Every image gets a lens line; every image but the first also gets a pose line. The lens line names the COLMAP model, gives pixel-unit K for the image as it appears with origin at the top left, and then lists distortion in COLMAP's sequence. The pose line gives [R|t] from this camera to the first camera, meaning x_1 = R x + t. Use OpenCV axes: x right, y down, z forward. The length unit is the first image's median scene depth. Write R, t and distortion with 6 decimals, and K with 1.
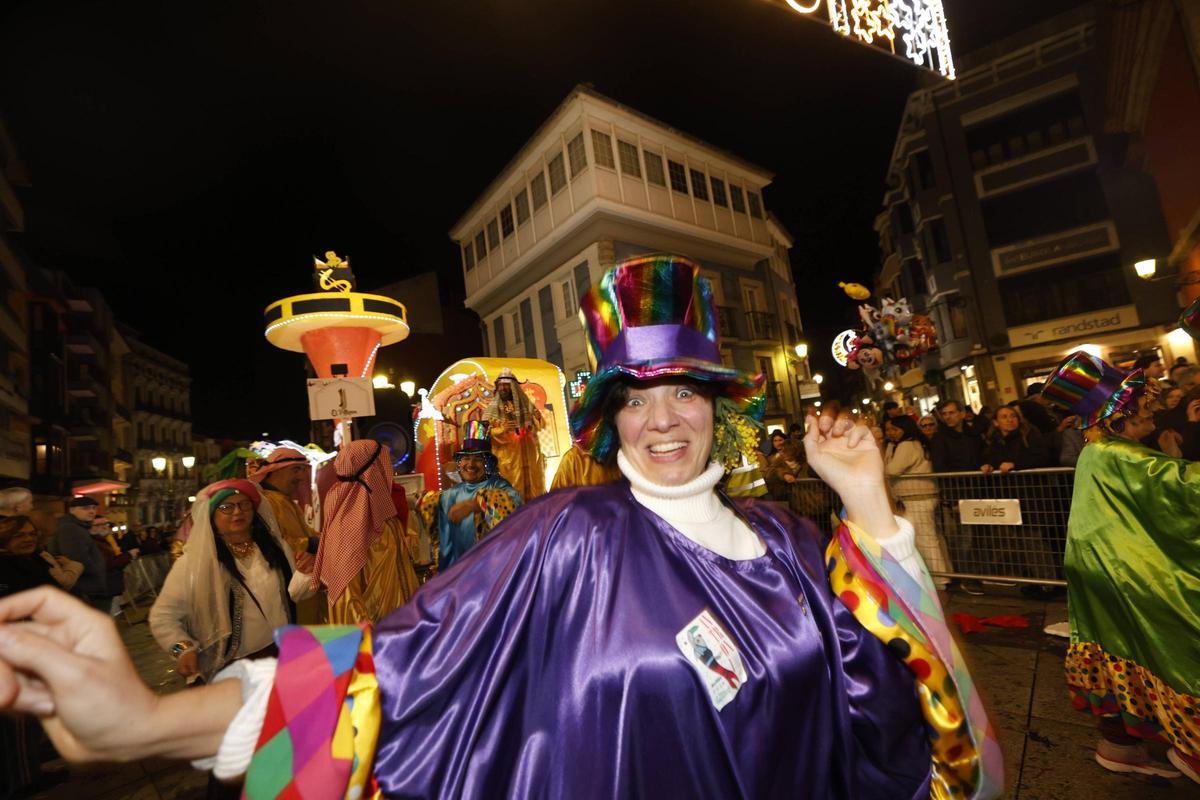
lens RADIAL K [[537.0, 0, 600.0], [0, 537.0, 400.0], [0, 0, 1]] dist [-0.000616, -0.000220]
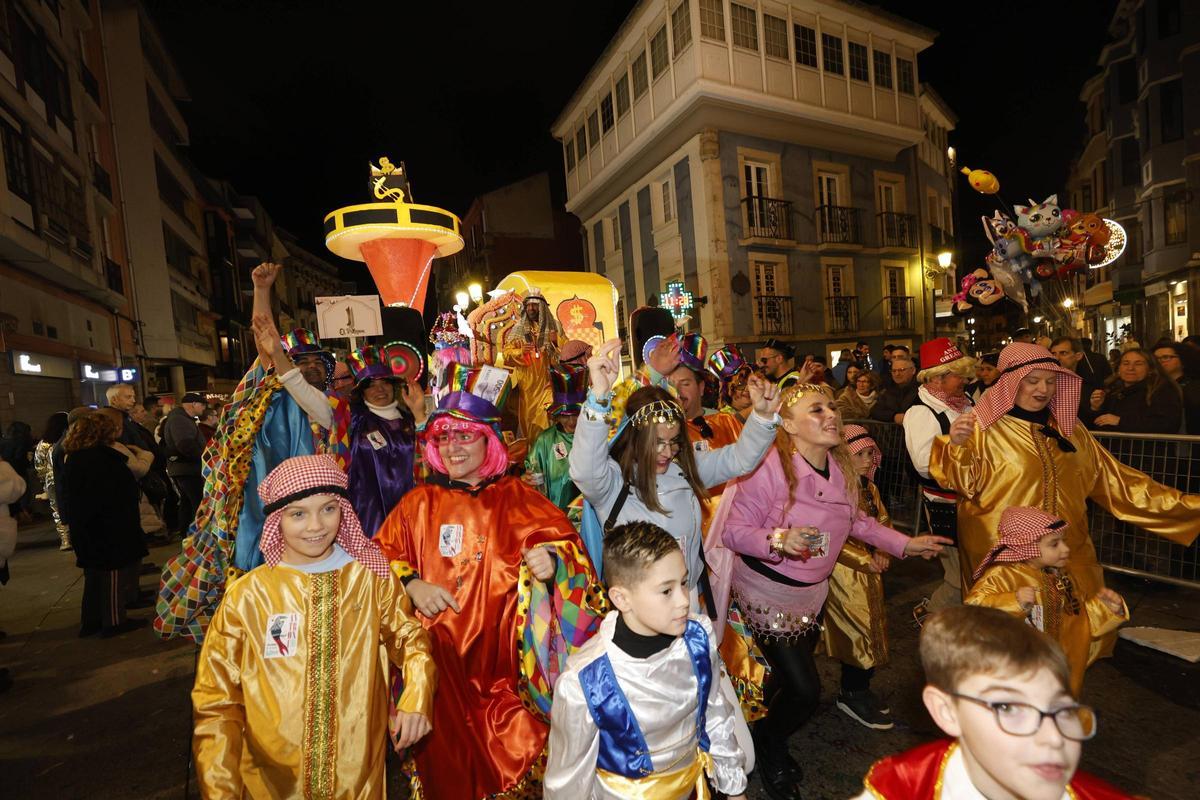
lens RADIAL K [[538.2, 0, 598.4], [0, 538.2, 404.3], [0, 0, 1]] dist [-0.000046, -0.000578]
pose [[0.974796, 0.063787, -0.213785, 0.036603], [-0.024814, 0.983309, 0.180242, -0.006658], [0.221713, -0.170395, 0.960109, 0.020760]]
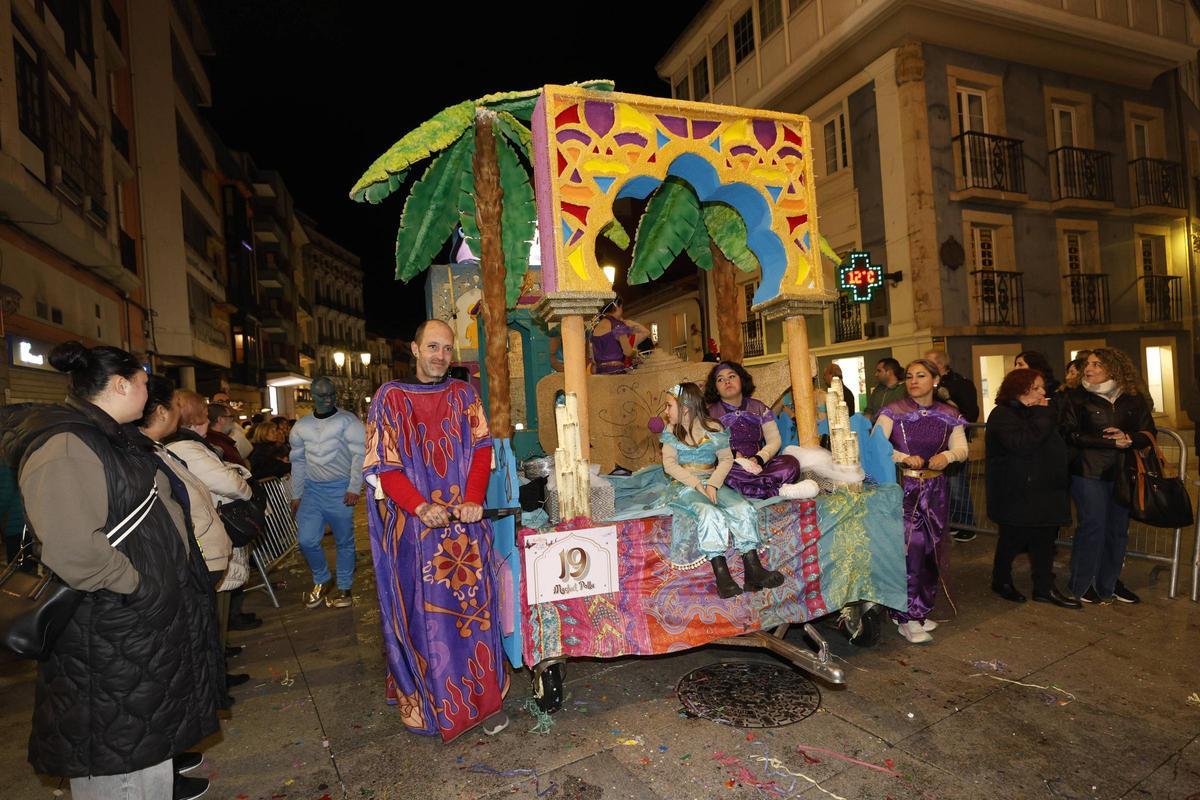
lens RADIAL K [[651.1, 0, 594.6], [0, 651.1, 401.1], [0, 0, 1]] dist [-0.001586, -0.001729]
pose [[0.951262, 0.070579, -0.300200, -0.061931], [-0.027402, 0.988952, 0.145679, 0.016108], [0.307165, -0.130352, 0.942686, 0.069640]]
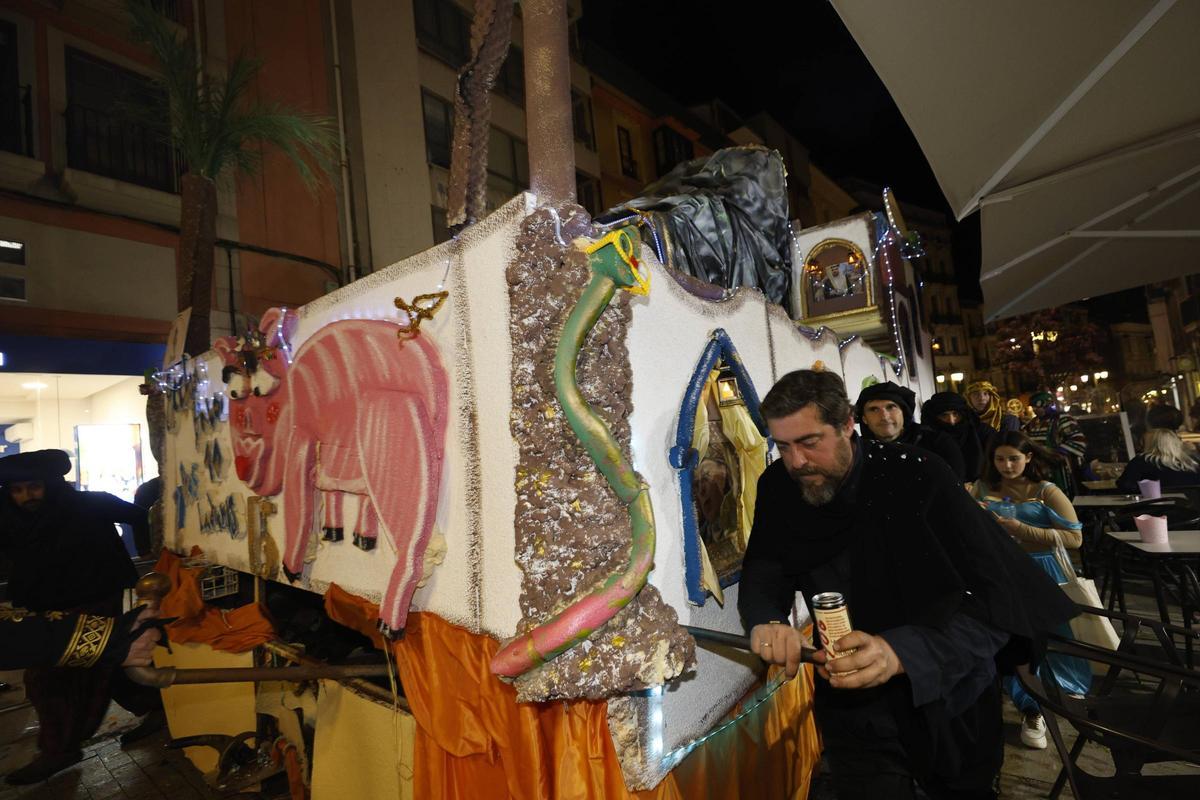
lens RADIAL K [[537.0, 0, 600.0], [0, 537.0, 400.0], [0, 0, 1]] dist [-0.000616, -0.000220]
pose [[0.260830, 0.038372, -0.964622, -0.392462], [0.170057, 0.981758, 0.085036, 0.162731], [0.950289, -0.186221, 0.249546, 0.849315]]
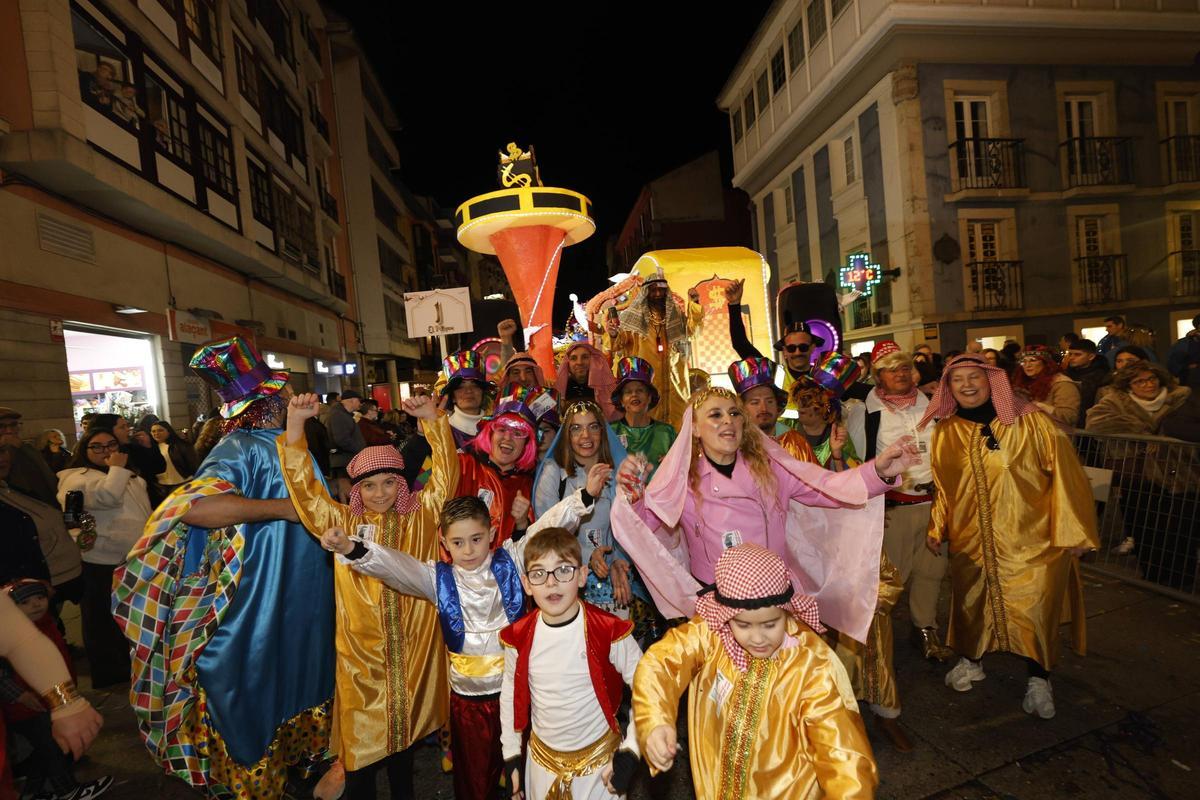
lens RADIAL K [[537.0, 0, 600.0], [0, 537.0, 400.0], [0, 0, 1]] dist [-0.000616, -0.000220]
pose [[0.858759, 0.074028, -0.507004, 0.041800], [0.030868, 0.980236, 0.195409, -0.005310], [0.511449, -0.183460, 0.839501, 0.064304]]
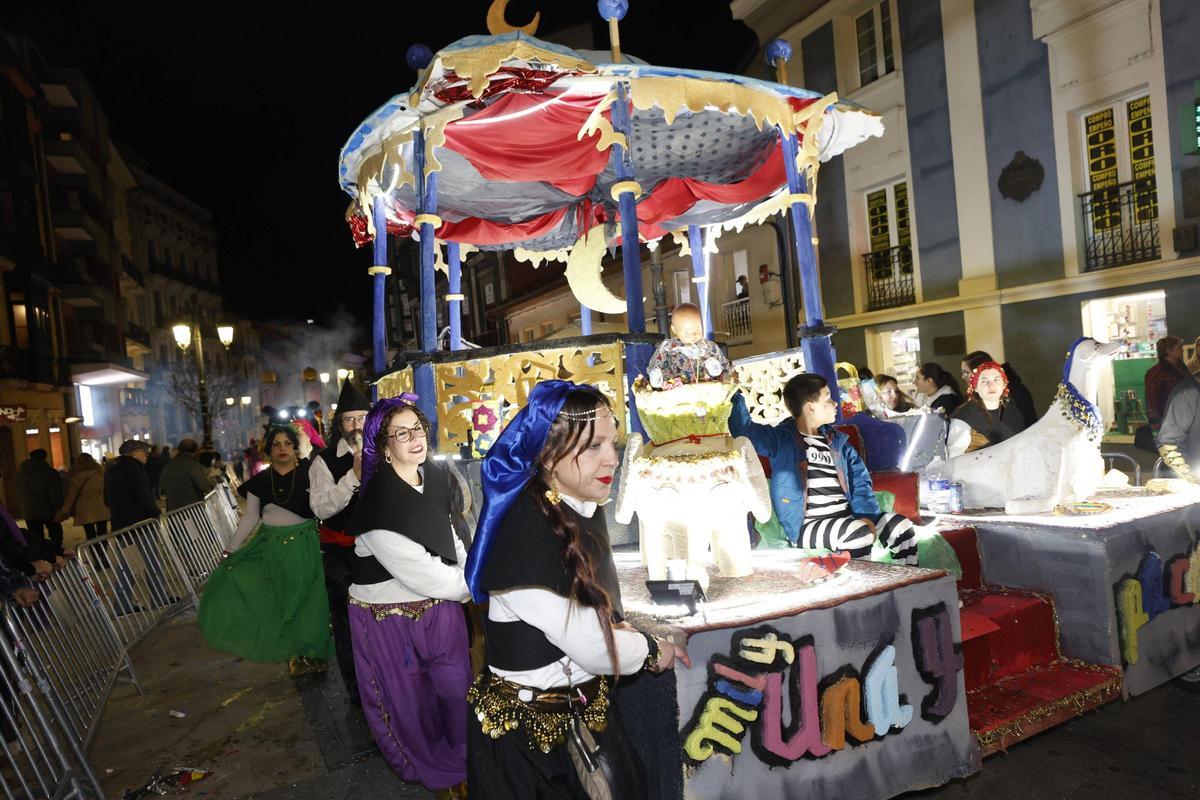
lens RADIAL K [[767.4, 0, 602.1], [0, 767.4, 407.3], [0, 0, 1]] dist [0.000165, 0.000682]
pose [[0.981576, 0.047826, -0.184989, -0.226334], [-0.018675, 0.987545, 0.156223, 0.061852], [0.190157, -0.149890, 0.970244, 0.280116]]
